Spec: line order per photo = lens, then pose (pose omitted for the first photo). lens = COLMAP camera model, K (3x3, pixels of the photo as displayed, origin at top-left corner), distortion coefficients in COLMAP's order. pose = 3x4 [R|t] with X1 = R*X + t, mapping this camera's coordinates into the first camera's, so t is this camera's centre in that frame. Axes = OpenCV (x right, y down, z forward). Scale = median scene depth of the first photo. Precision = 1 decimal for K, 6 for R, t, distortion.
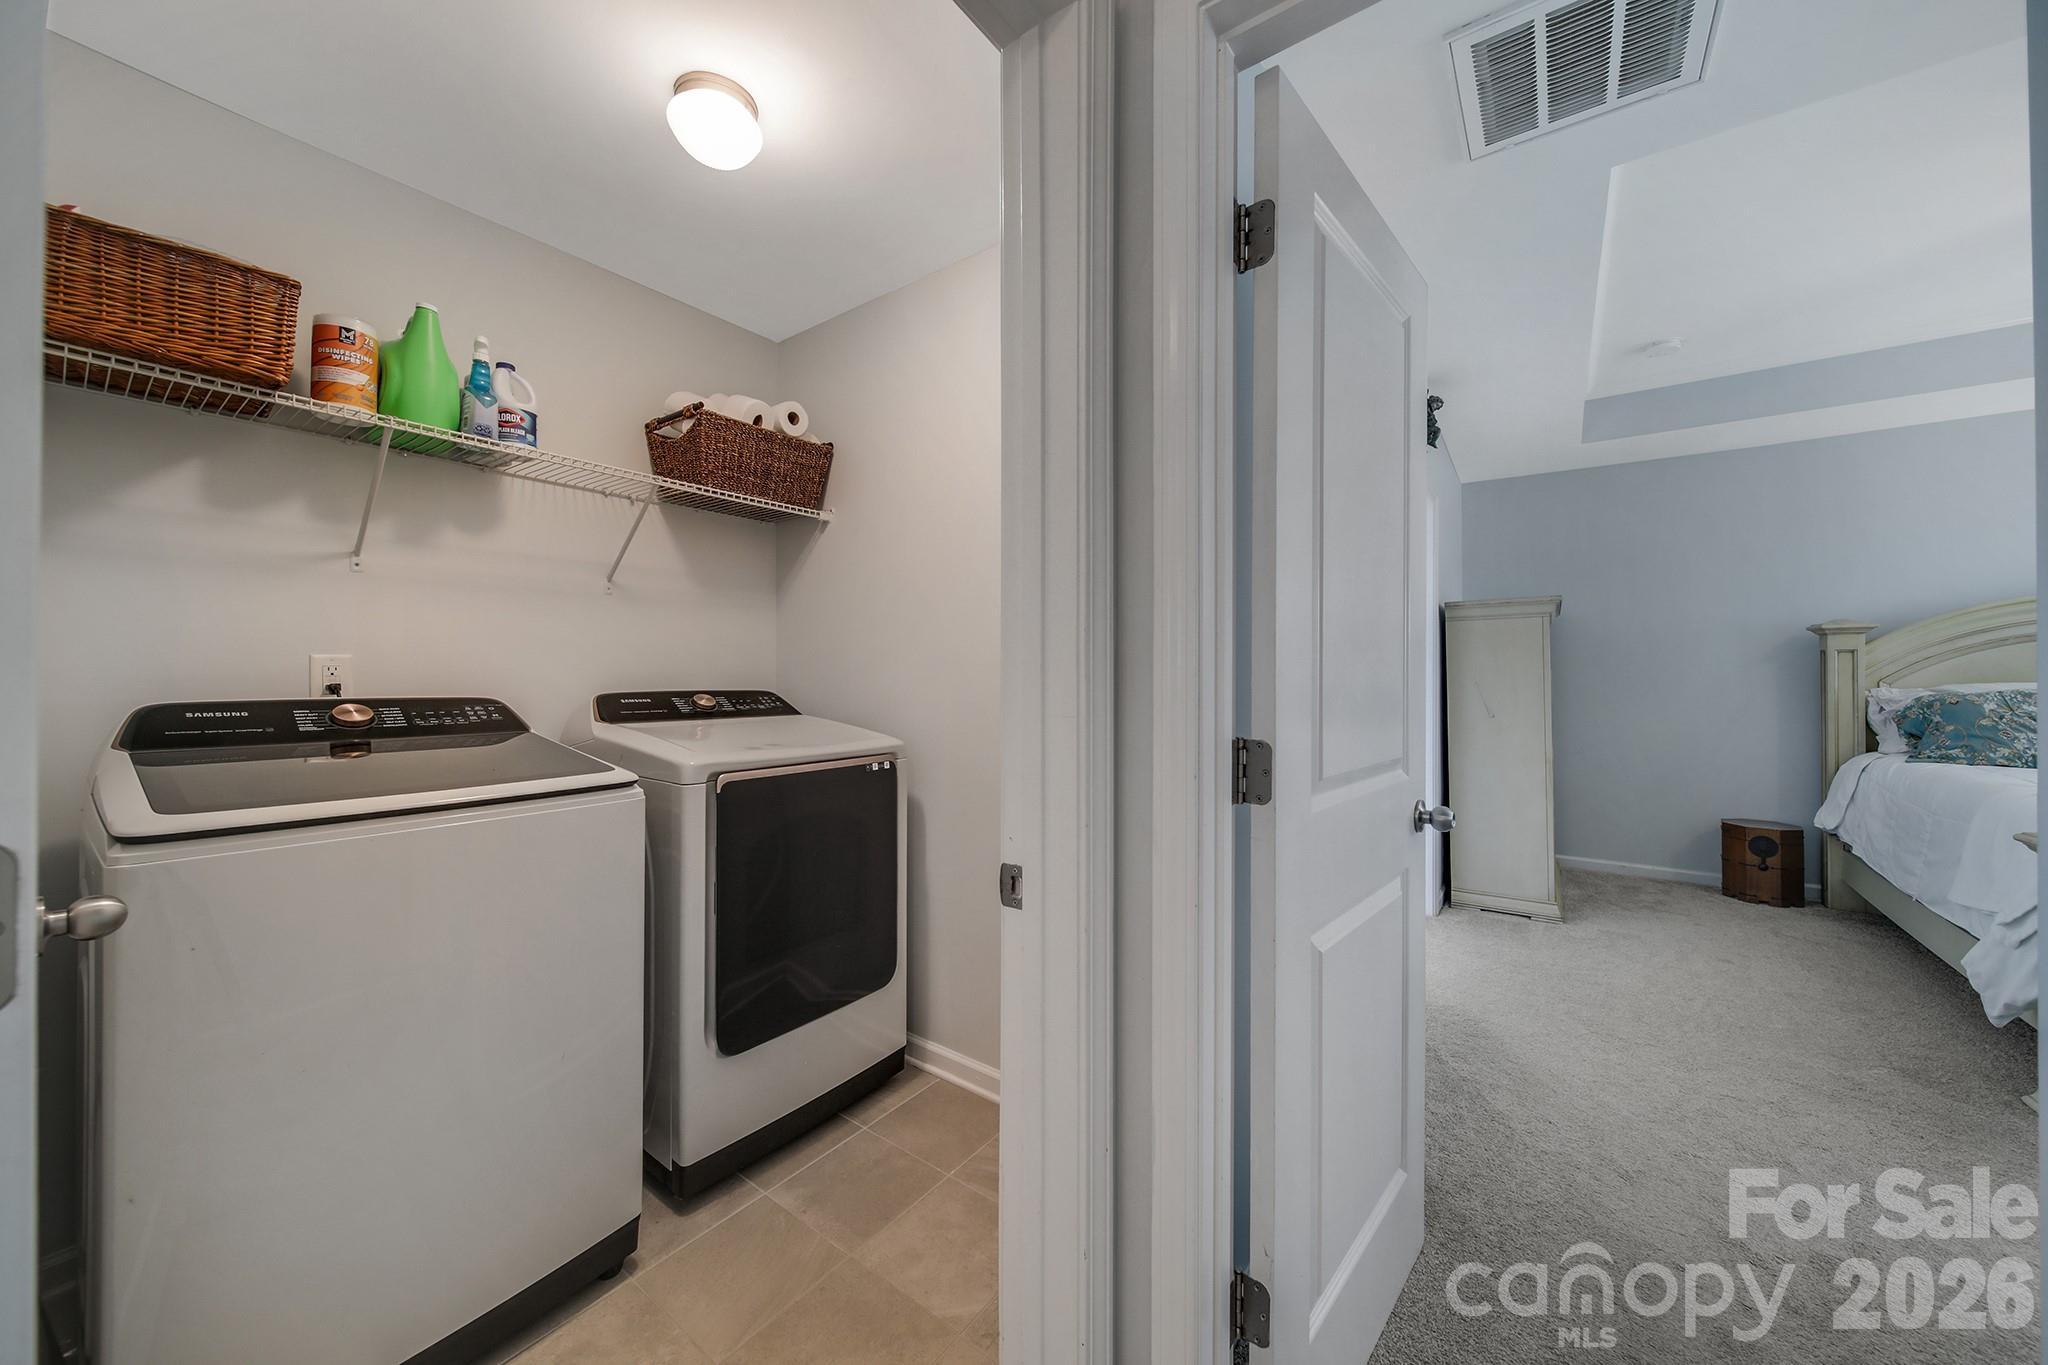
lens RADIAL K [[720.0, 0, 1030.6], [0, 720.0, 665.7], [0, 0, 1]] dist [-0.000839, -0.000273]
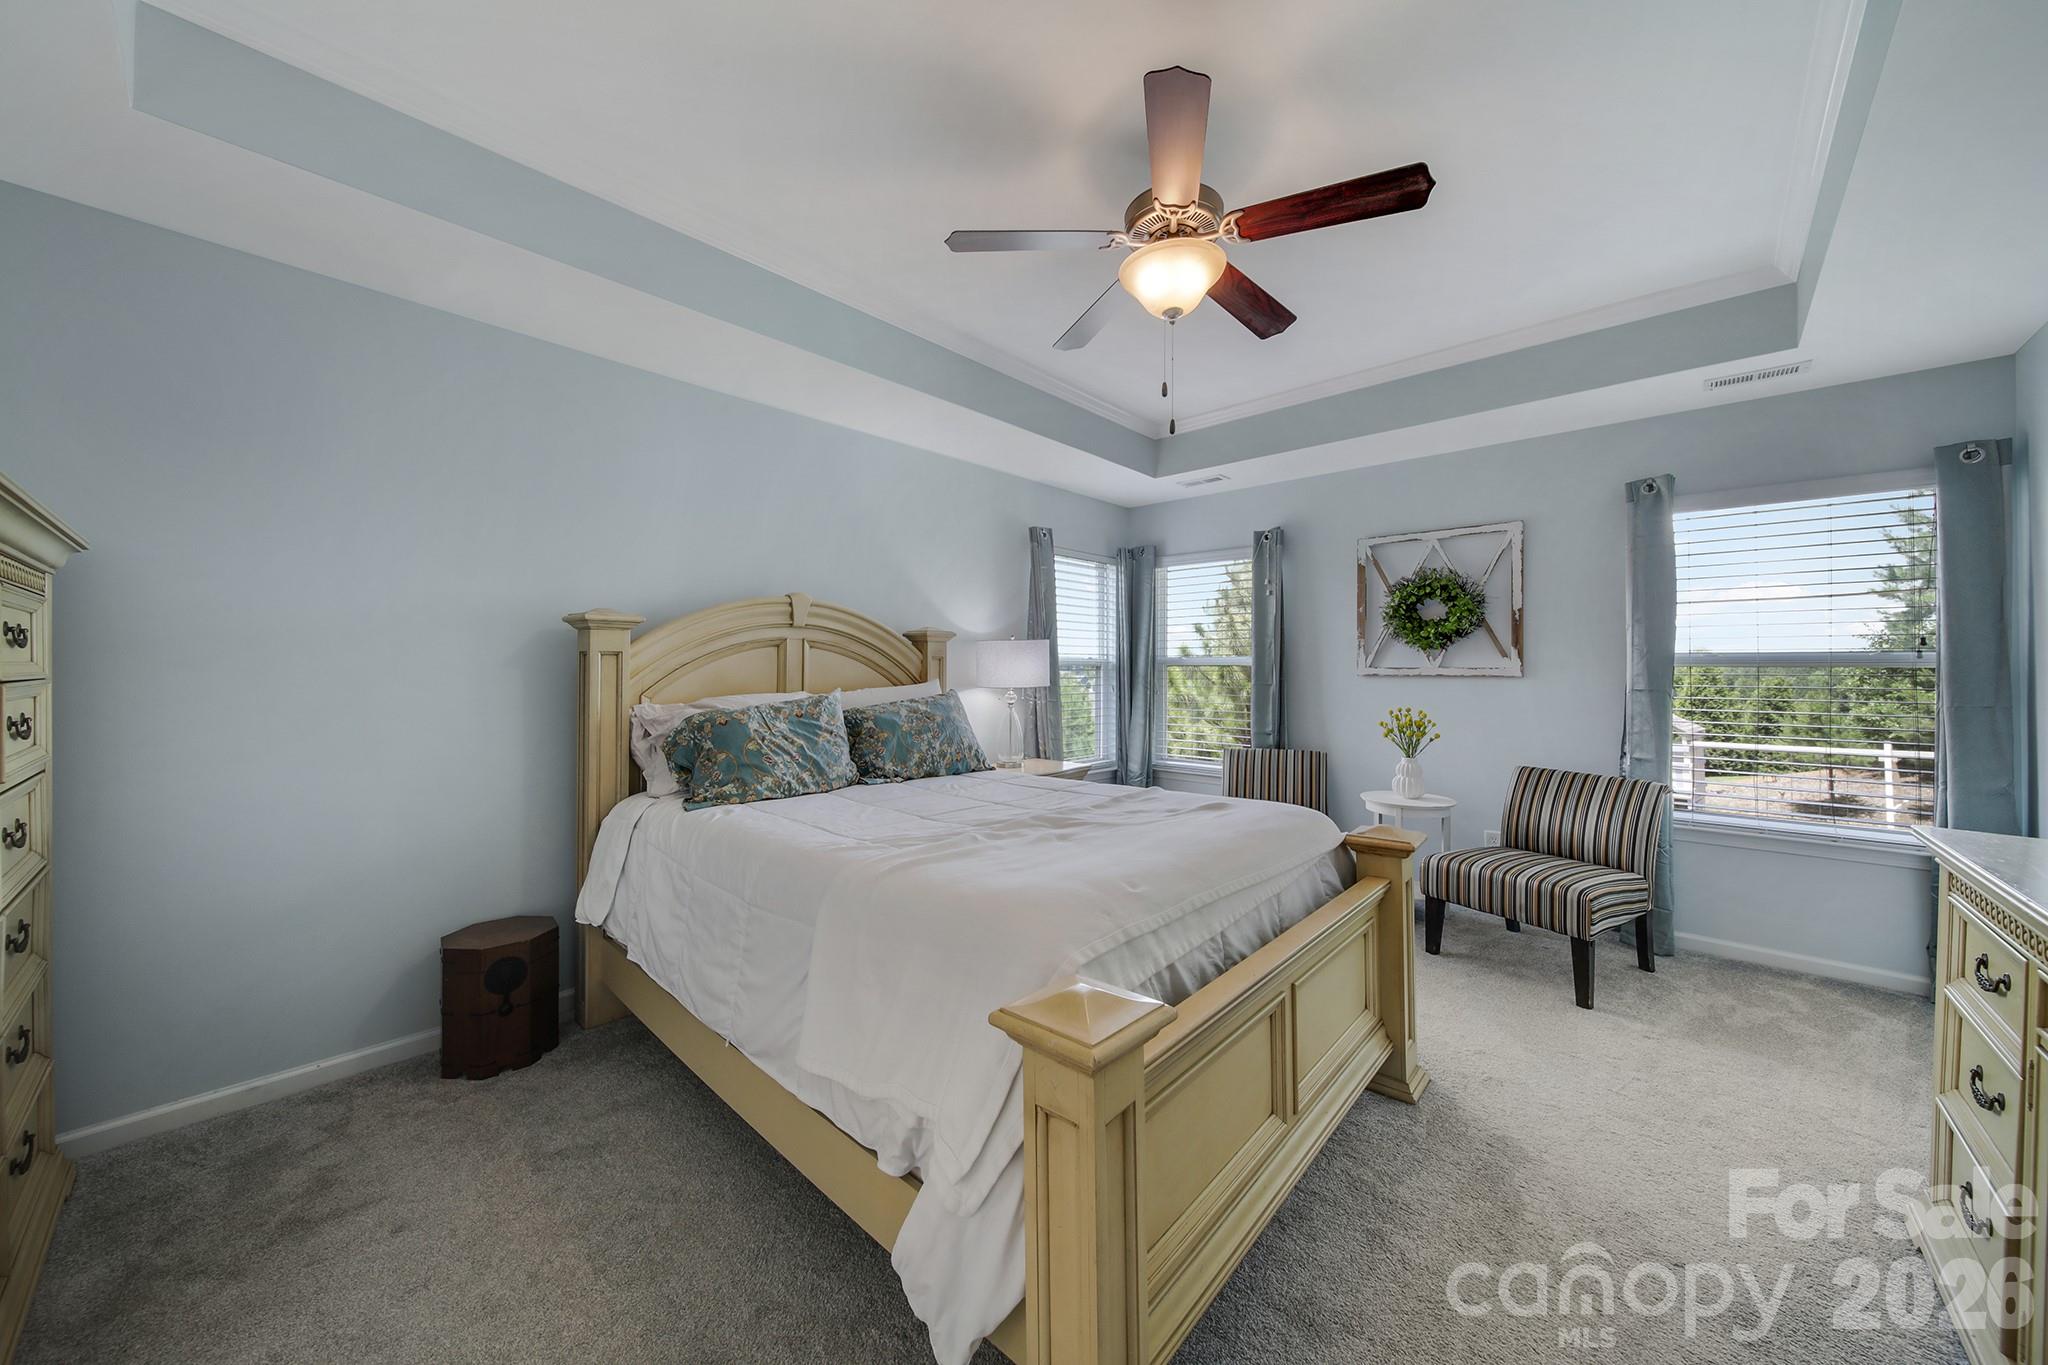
lens RADIAL K [[720.0, 0, 1030.6], [0, 720.0, 665.7], [0, 0, 1]] dist [-0.000839, -0.000273]
pose [[0.104031, -0.000471, 0.994574, 0.519773], [-0.009995, 0.999949, 0.001519, -0.014398], [-0.994524, -0.010099, 0.104021, 0.561819]]
